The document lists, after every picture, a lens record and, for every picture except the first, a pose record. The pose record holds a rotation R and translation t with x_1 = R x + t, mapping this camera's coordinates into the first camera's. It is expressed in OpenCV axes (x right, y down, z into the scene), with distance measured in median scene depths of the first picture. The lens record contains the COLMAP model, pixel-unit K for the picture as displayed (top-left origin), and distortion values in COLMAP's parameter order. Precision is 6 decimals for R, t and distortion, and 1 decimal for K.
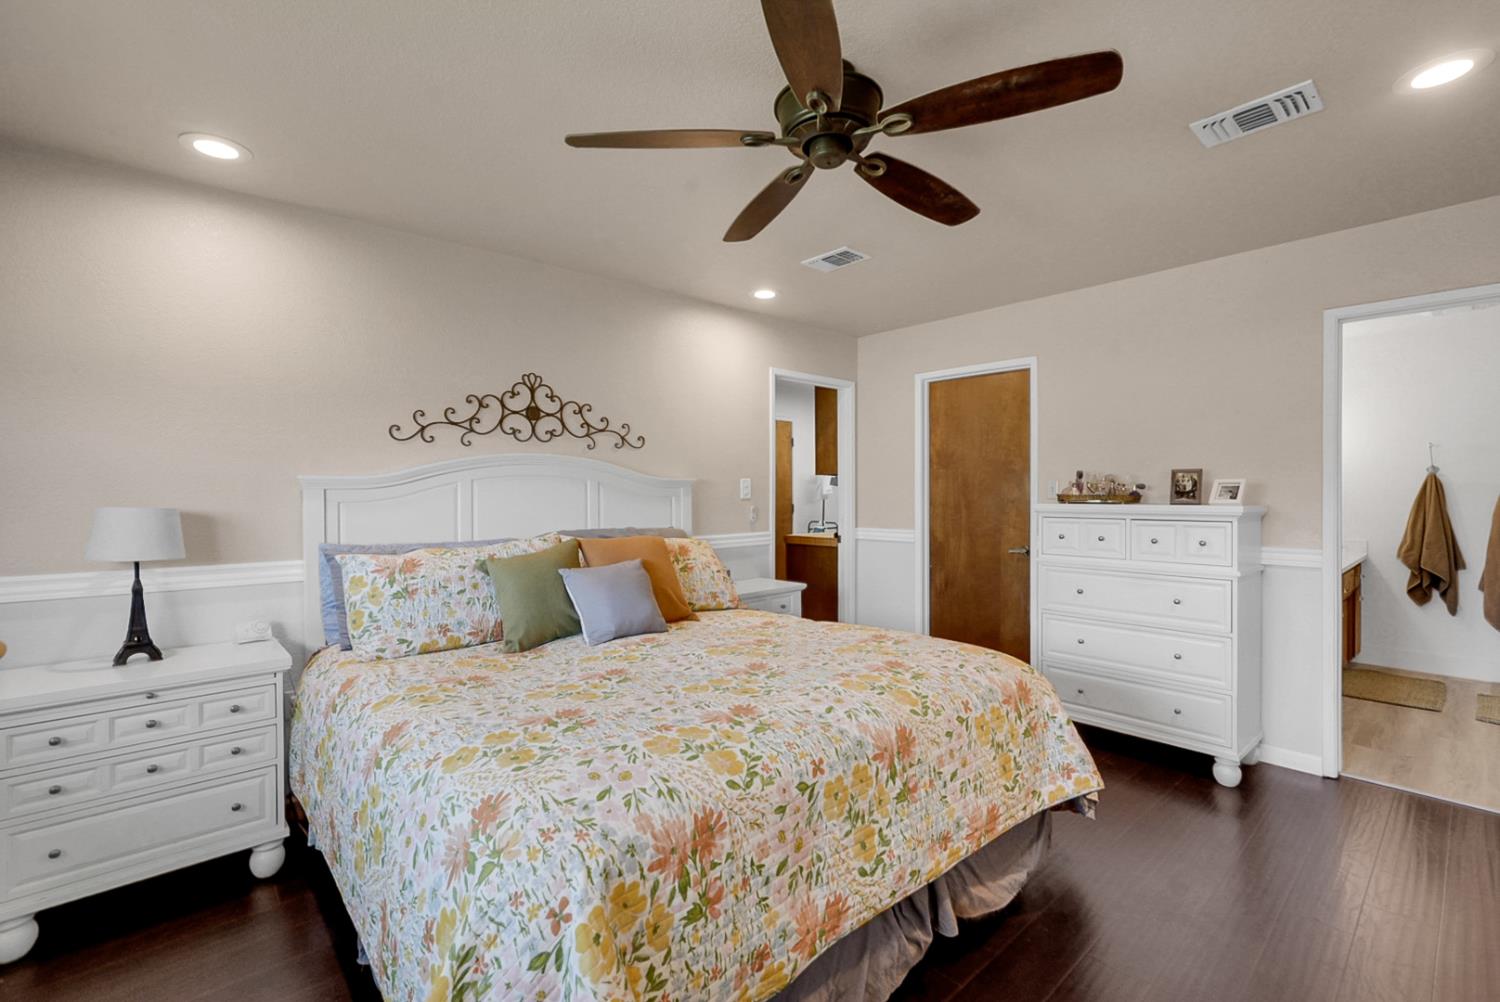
lens RADIAL K [[664.7, 0, 746.0], [0, 664.7, 498.1], [0, 0, 1]] dist [-0.004886, 0.000824]
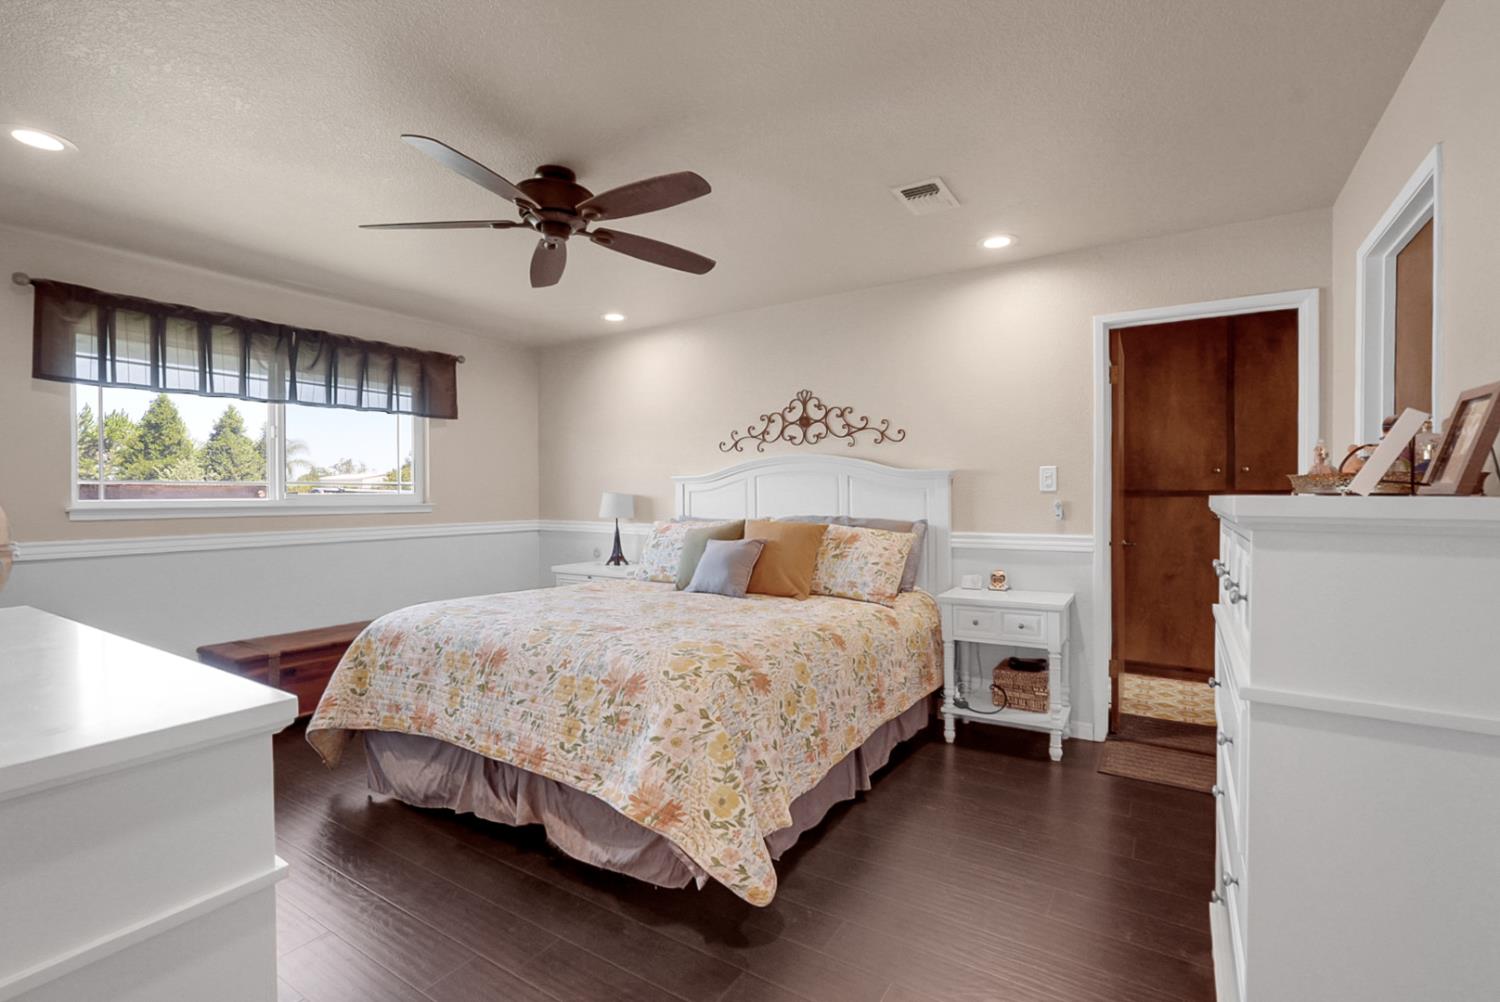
lens RADIAL K [[664.7, 0, 746.0], [0, 664.7, 498.1], [0, 0, 1]] dist [-0.004886, 0.000824]
pose [[0.275258, 0.009940, -0.961319, 0.878794], [-0.006280, 0.999944, 0.008542, 0.006441], [0.961350, 0.003686, 0.275305, 0.563372]]
